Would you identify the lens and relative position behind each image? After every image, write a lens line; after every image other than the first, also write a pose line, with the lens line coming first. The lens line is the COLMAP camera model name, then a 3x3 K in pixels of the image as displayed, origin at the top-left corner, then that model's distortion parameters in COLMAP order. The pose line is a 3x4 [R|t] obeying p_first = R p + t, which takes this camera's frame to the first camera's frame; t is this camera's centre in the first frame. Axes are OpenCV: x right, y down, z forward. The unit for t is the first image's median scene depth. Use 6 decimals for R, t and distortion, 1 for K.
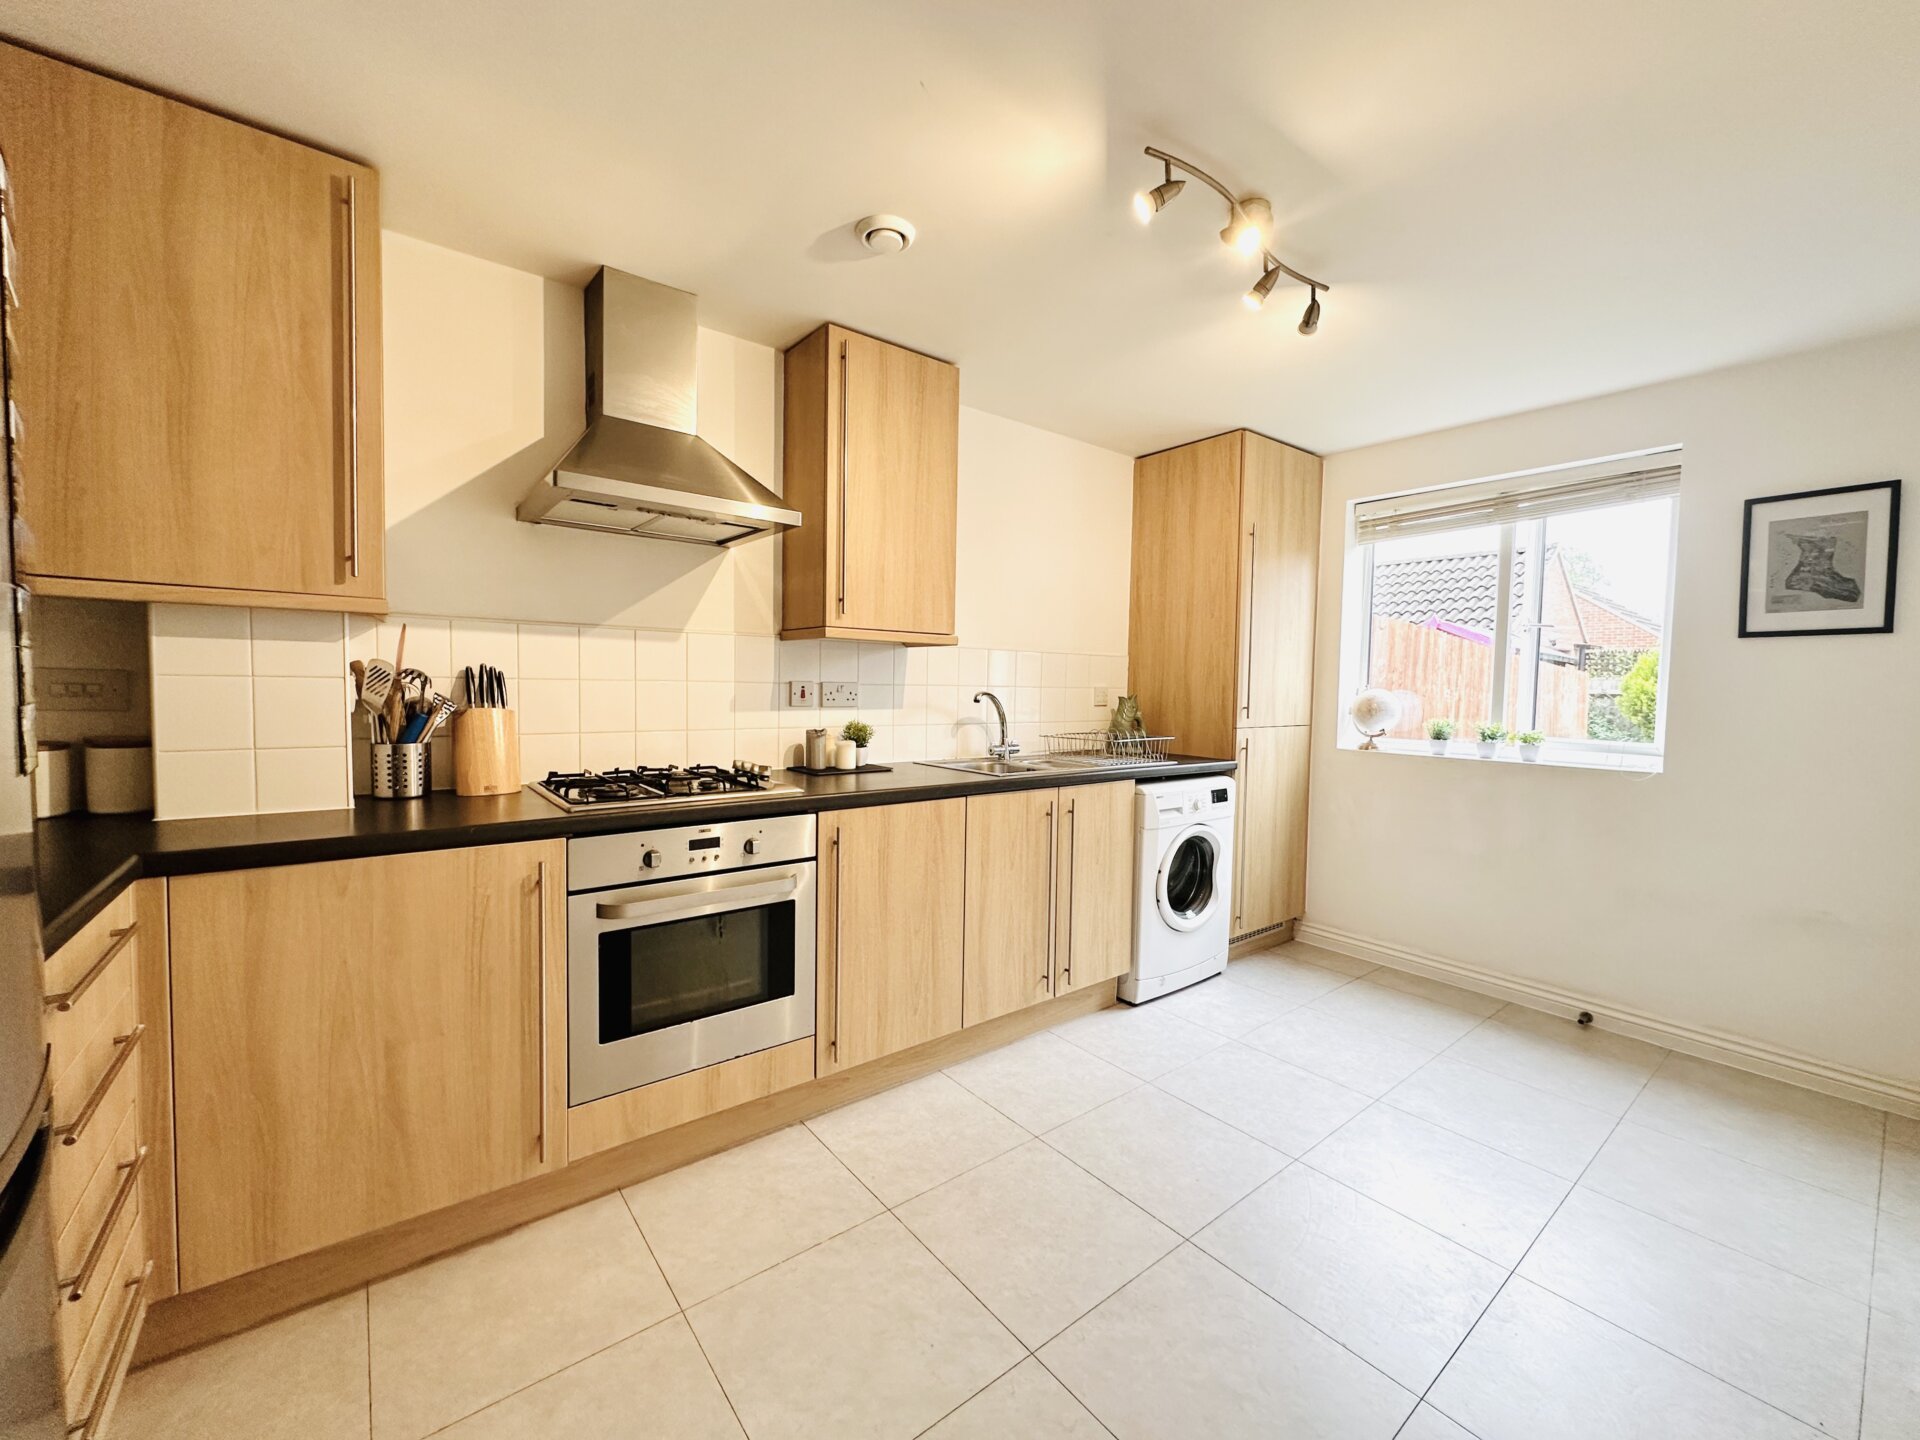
lens RADIAL K [[765.0, 0, 962.9], [0, 765.0, 714.9], [0, 0, 1]] dist [-0.003969, -0.000279]
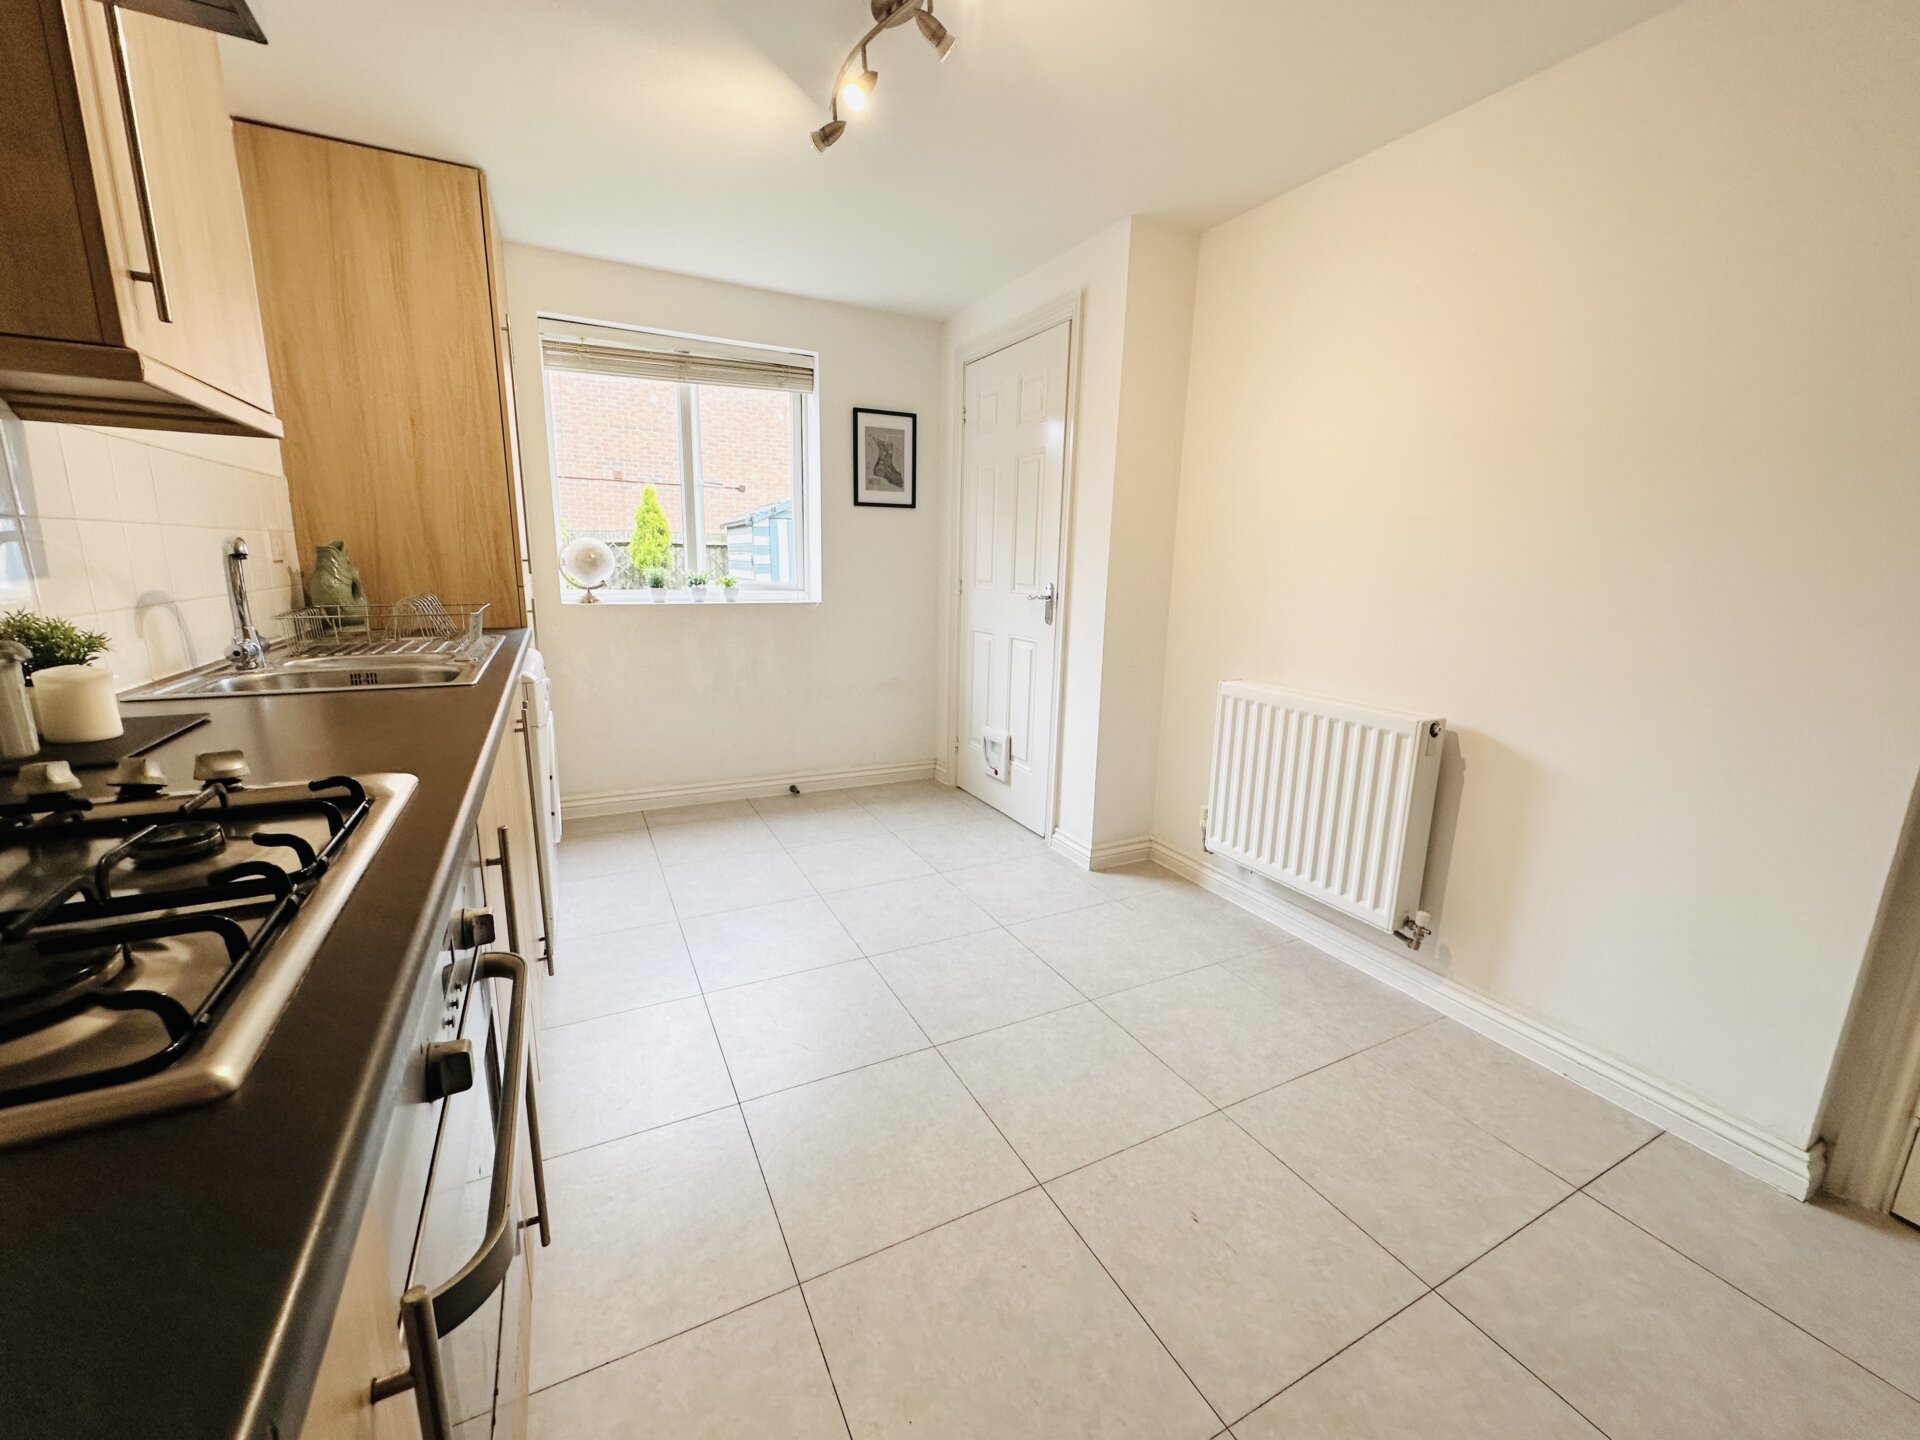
lens RADIAL K [[765.0, 0, 956.4], [0, 765.0, 716.0], [0, 0, 1]] dist [-0.003969, -0.000279]
pose [[0.194116, -0.214142, 0.957320, -0.426562], [0.018976, 0.976520, 0.214589, -0.016497], [-0.980795, -0.023489, 0.193622, 0.485566]]
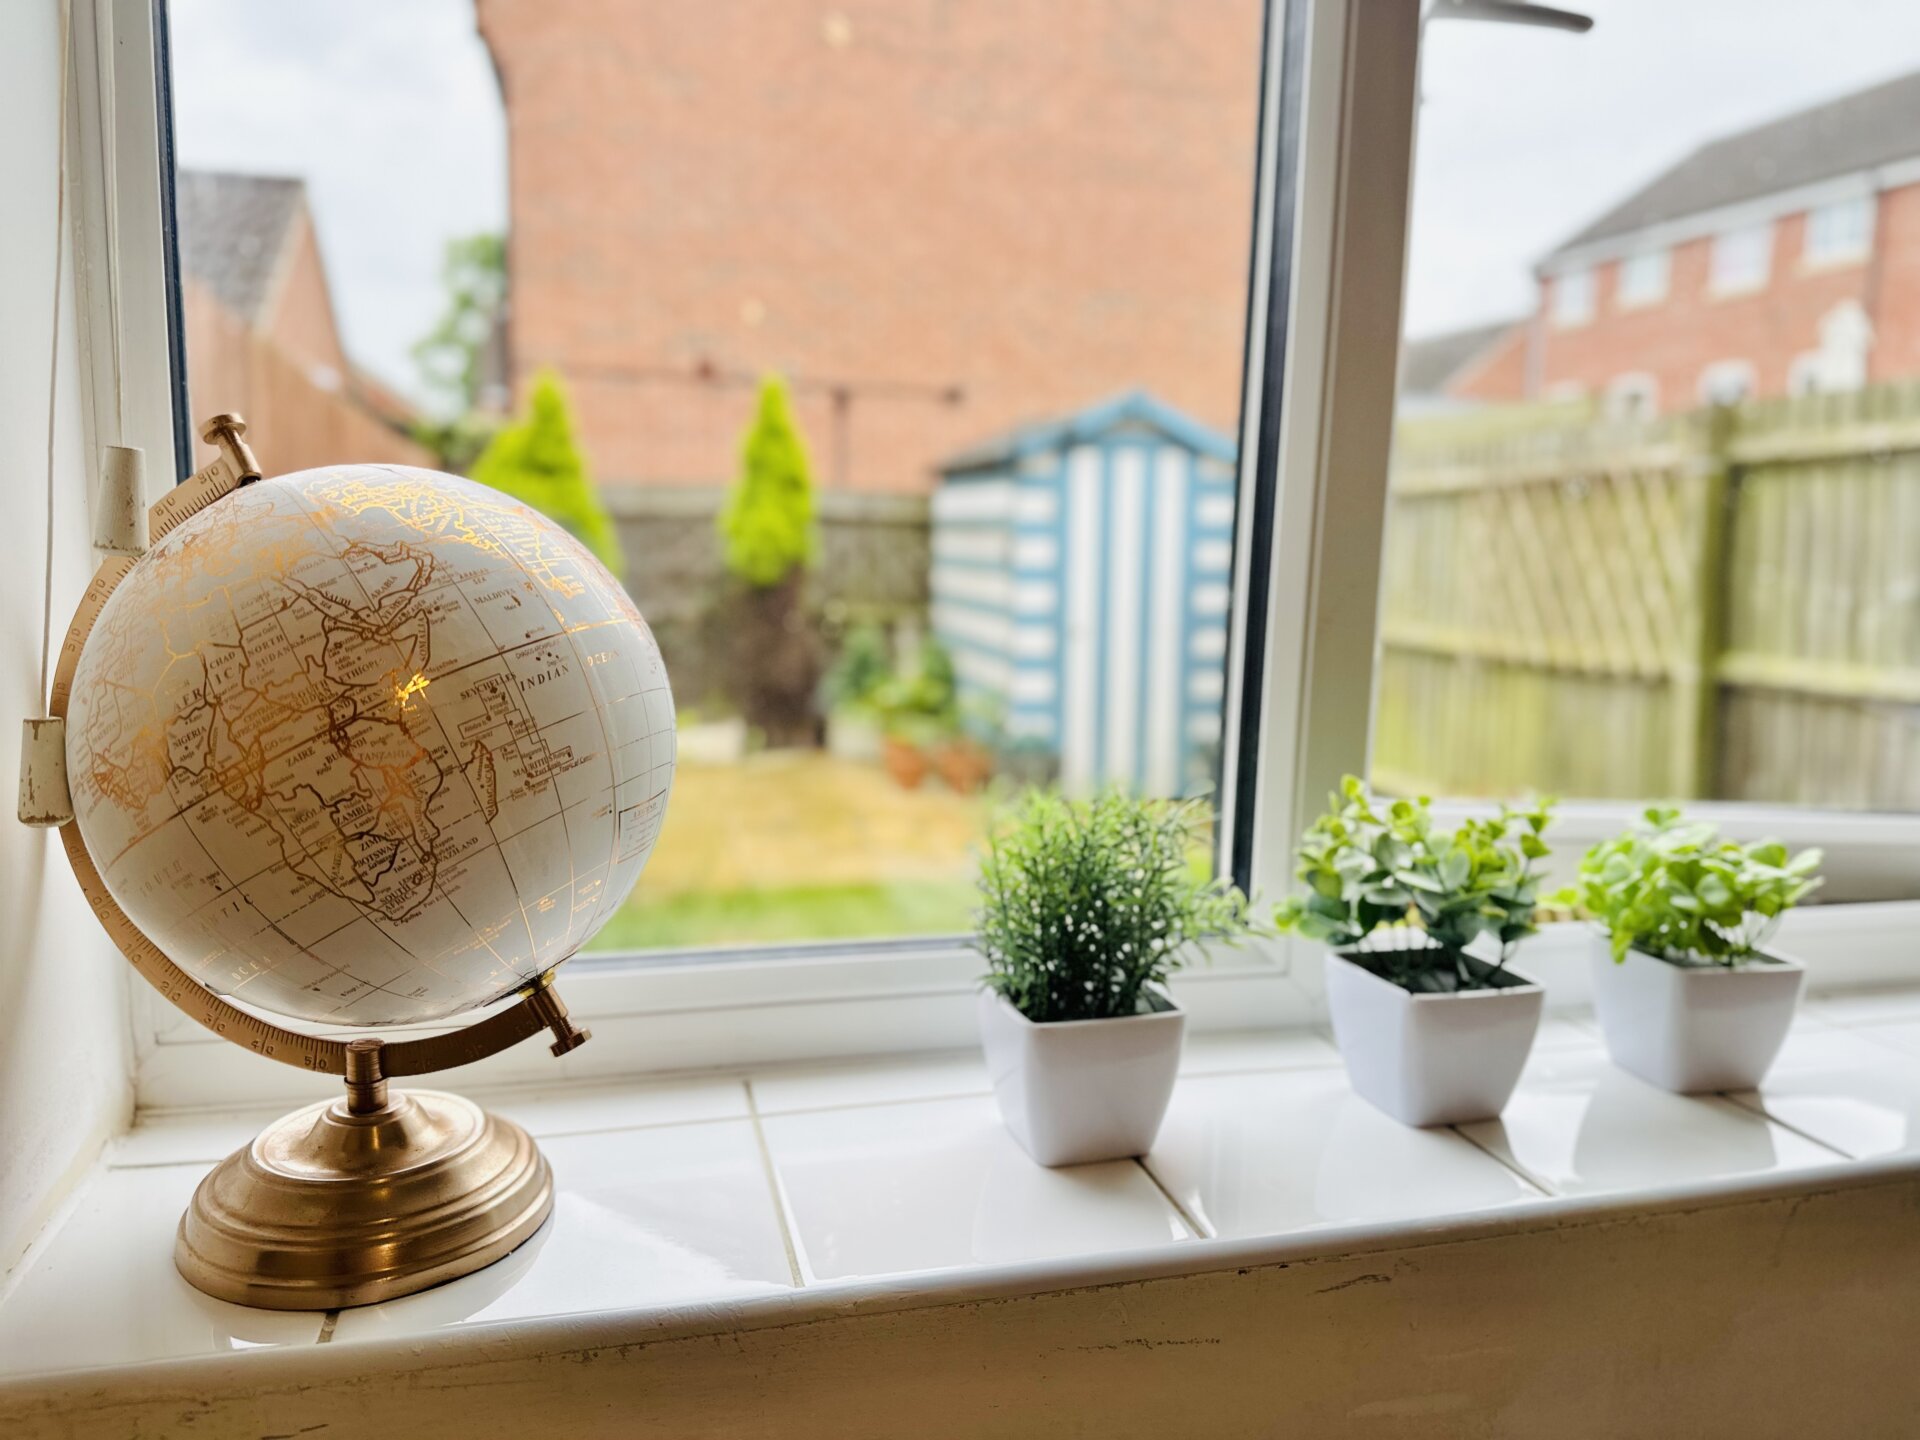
lens RADIAL K [[1362.9, 0, 952.4], [0, 1362.9, 722.4], [0, 0, 1]] dist [0.006615, -0.011224]
pose [[0.403588, -0.136863, 0.904646, 0.587328], [0.017207, 0.989709, 0.142056, -0.032170], [-0.914779, -0.041765, 0.401790, 1.191652]]
